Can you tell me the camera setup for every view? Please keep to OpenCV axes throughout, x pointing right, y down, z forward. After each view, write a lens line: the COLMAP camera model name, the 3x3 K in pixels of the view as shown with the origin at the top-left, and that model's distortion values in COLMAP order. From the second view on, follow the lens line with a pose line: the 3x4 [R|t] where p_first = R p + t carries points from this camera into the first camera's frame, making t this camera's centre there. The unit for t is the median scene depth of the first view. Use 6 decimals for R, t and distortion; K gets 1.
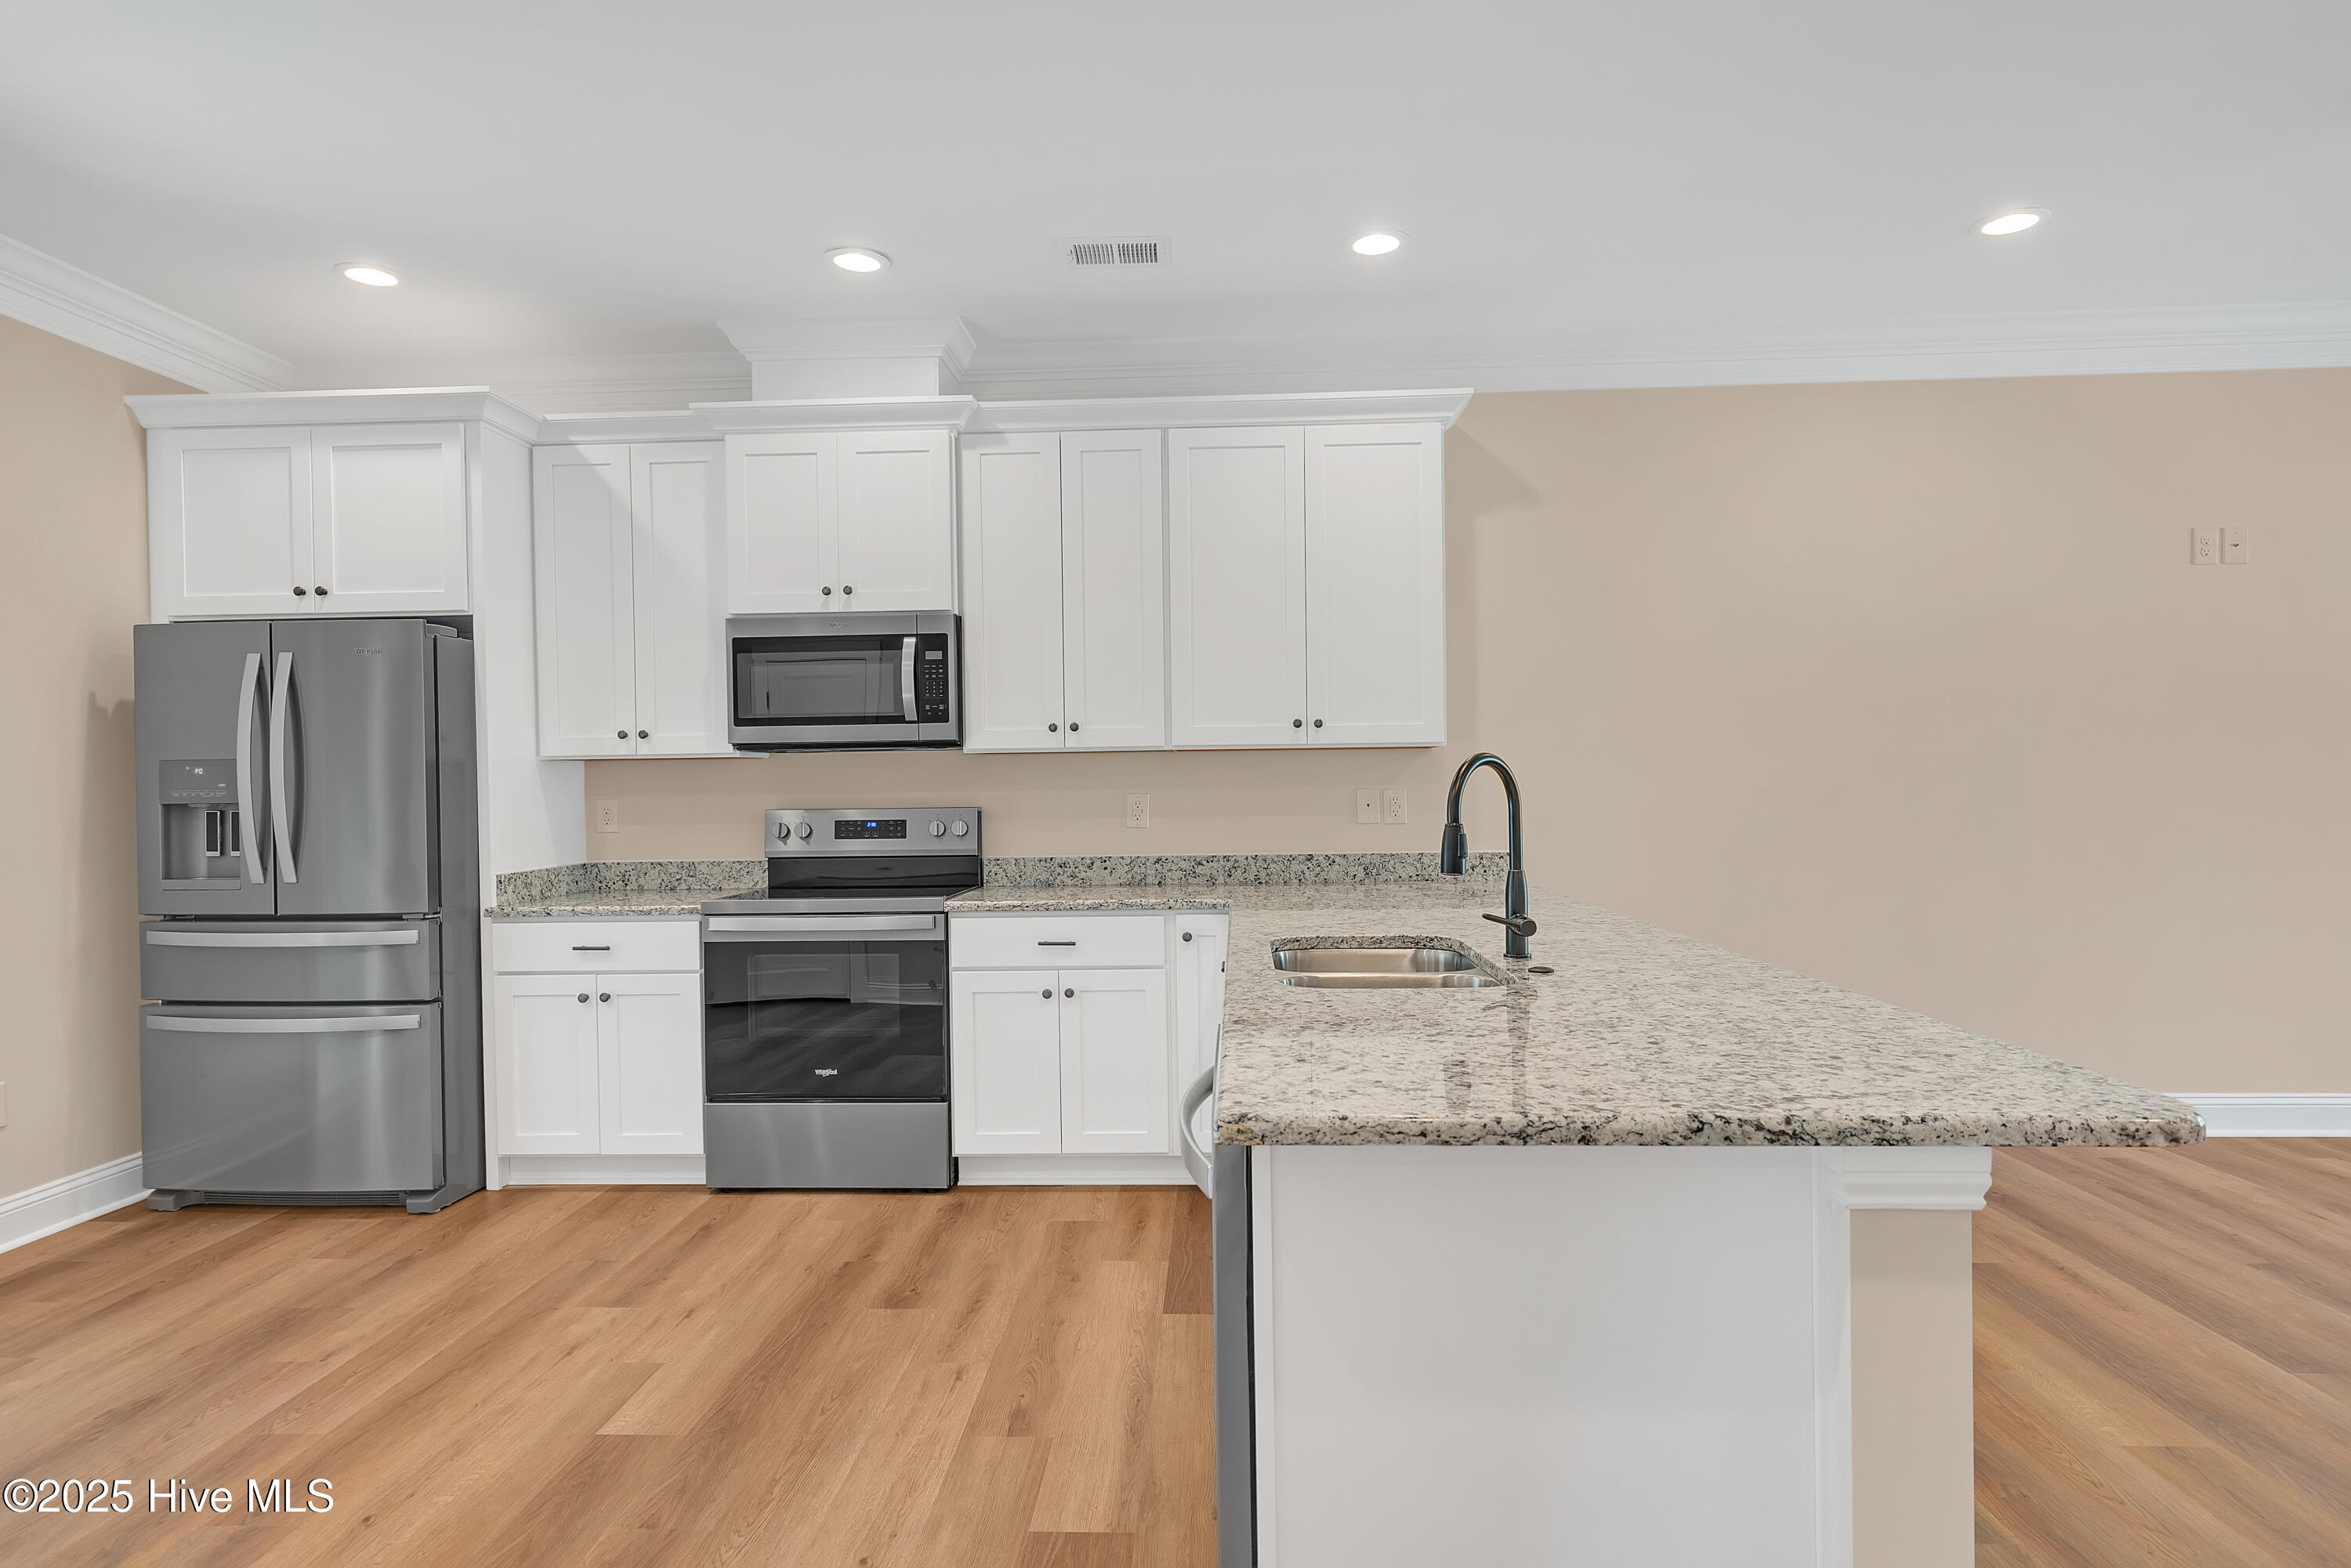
lens RADIAL K [[1279.8, 0, 1163.5], [0, 1279.8, 798.2], [0, 0, 1]] dist [0.006364, 0.001190]
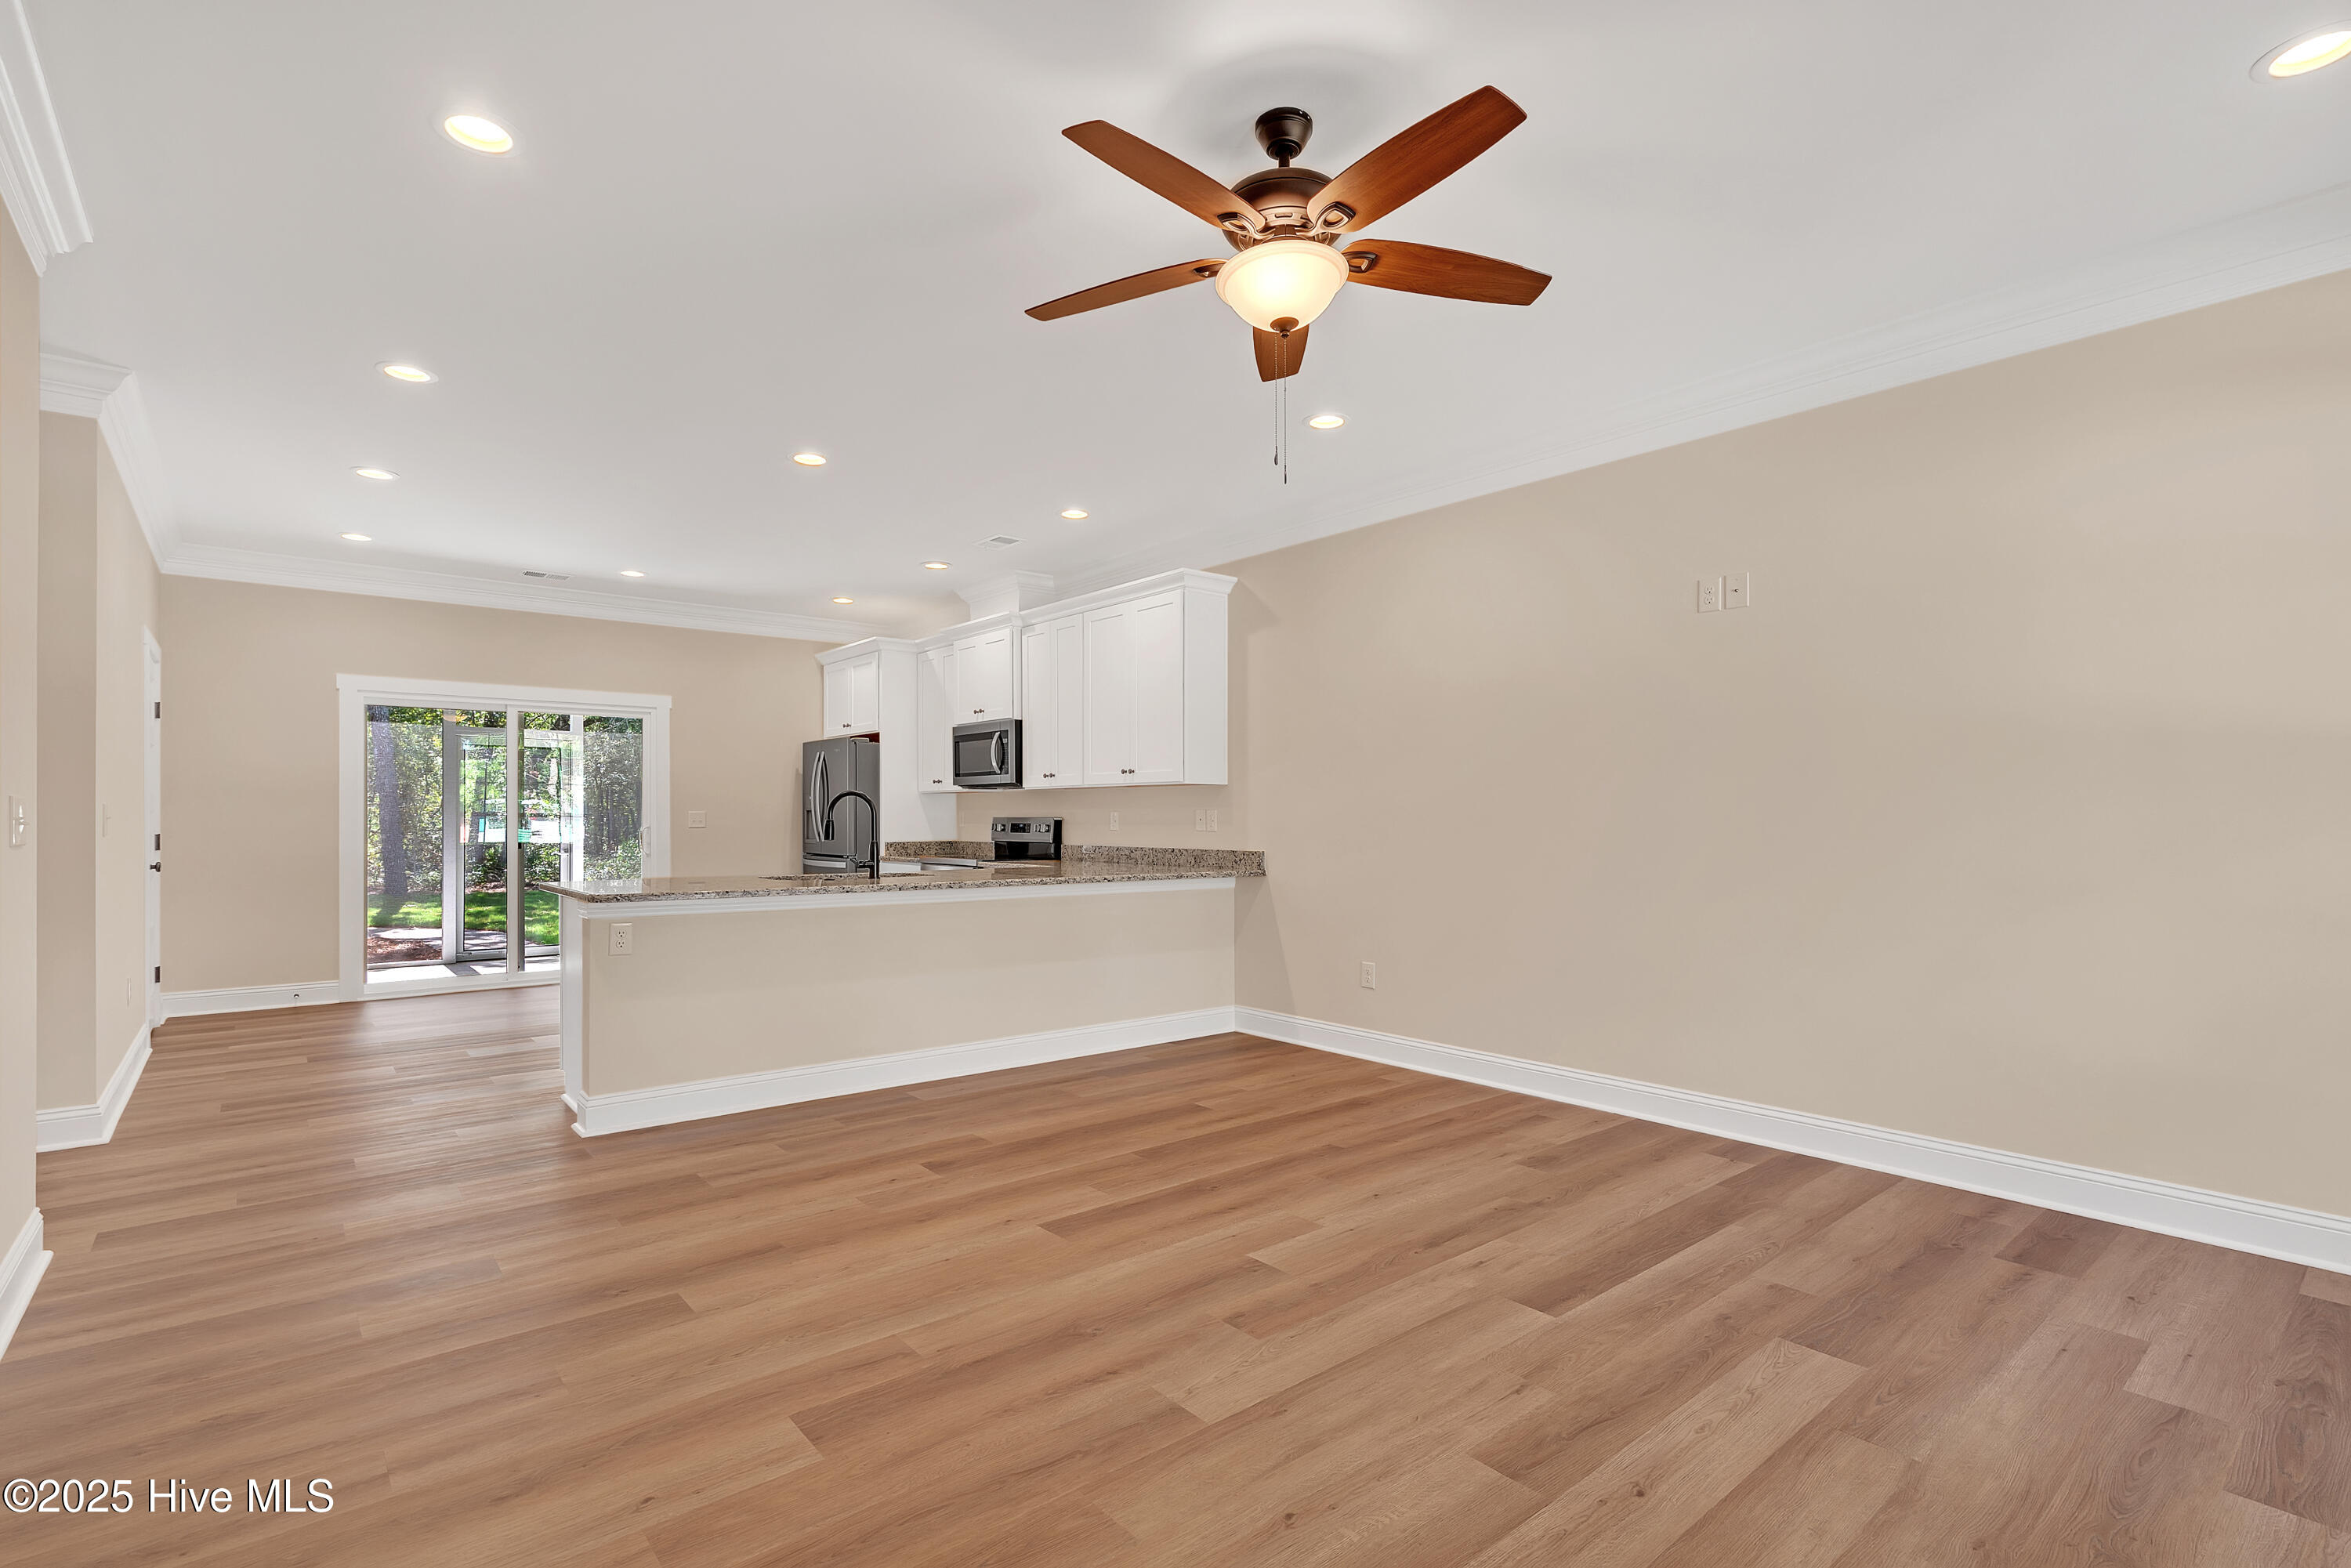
lens RADIAL K [[1081.2, 0, 1179.0], [0, 1081.2, 811.6], [0, 0, 1]] dist [0.000615, 0.000572]
pose [[0.682940, 0.009421, -0.730414, 1.298375], [-0.017765, 0.999835, -0.003715, 0.001003], [0.730259, 0.015513, 0.682994, 0.044923]]
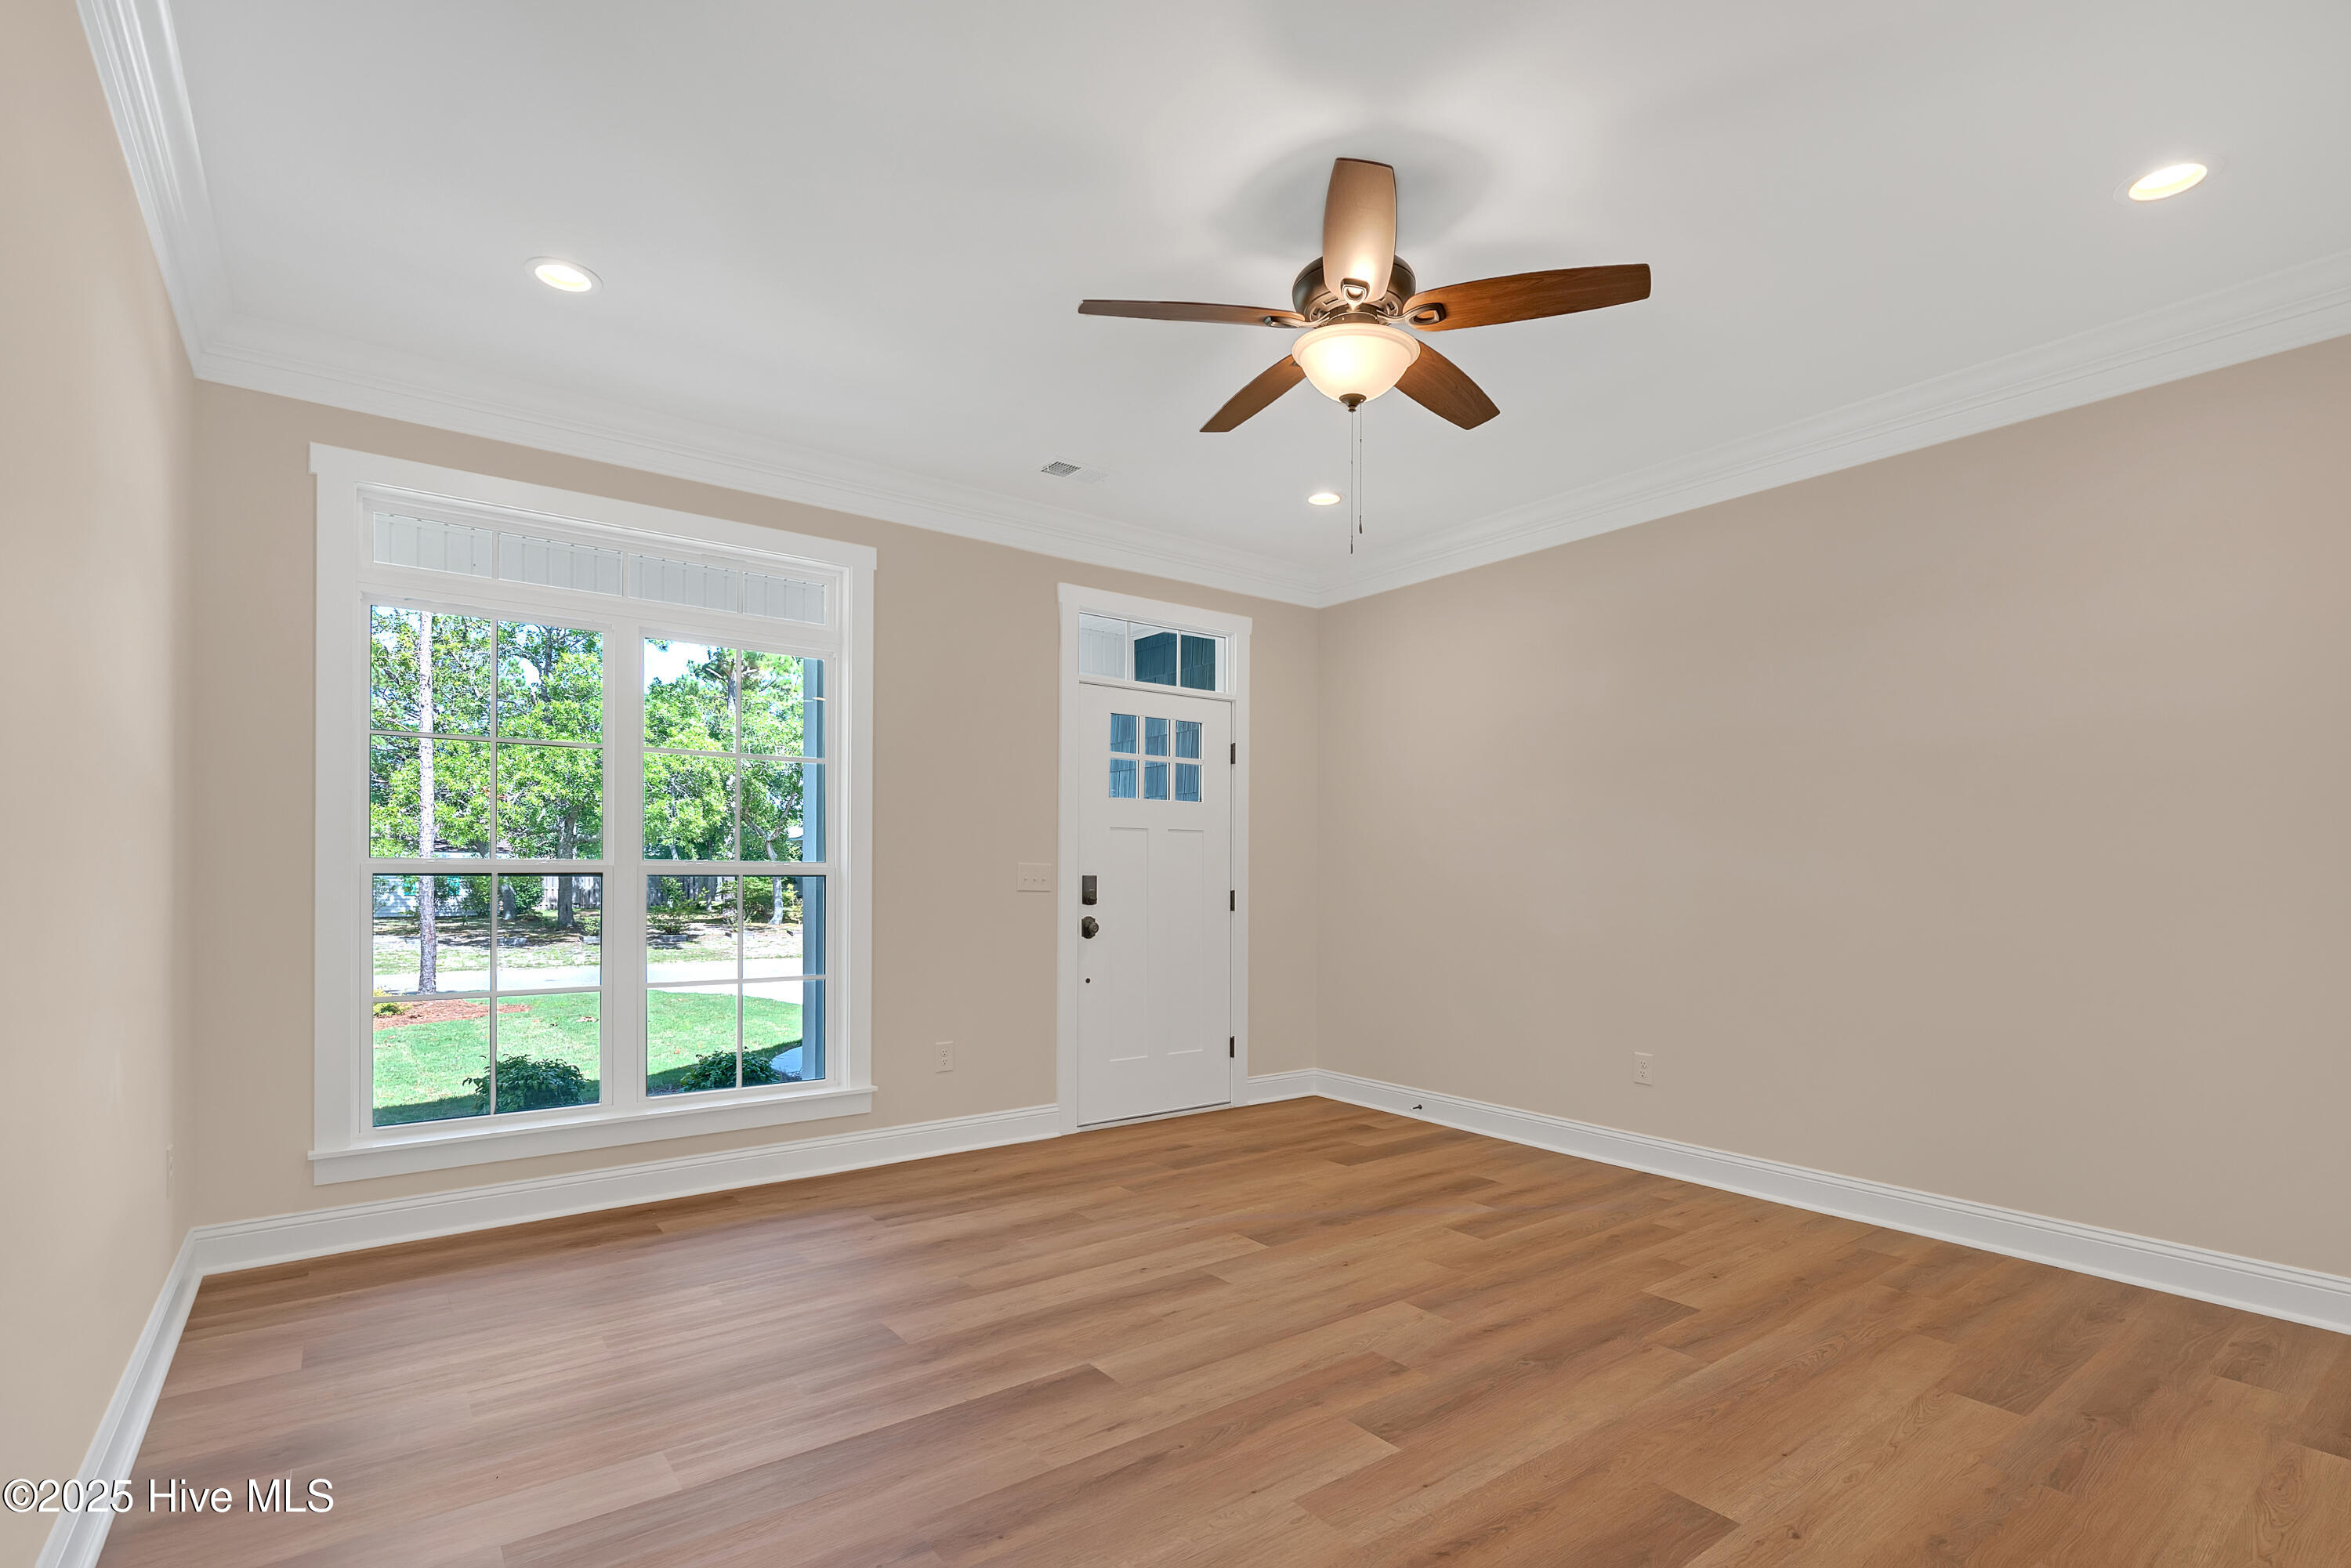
lens RADIAL K [[1106.5, 0, 1180.2], [0, 1106.5, 853.8], [0, 0, 1]] dist [0.014010, 0.000328]
pose [[-0.647336, 0.016193, 0.762033, 0.428987], [0.006337, 0.999854, -0.015863, -0.008569], [-0.762178, -0.005440, -0.647344, 1.043798]]
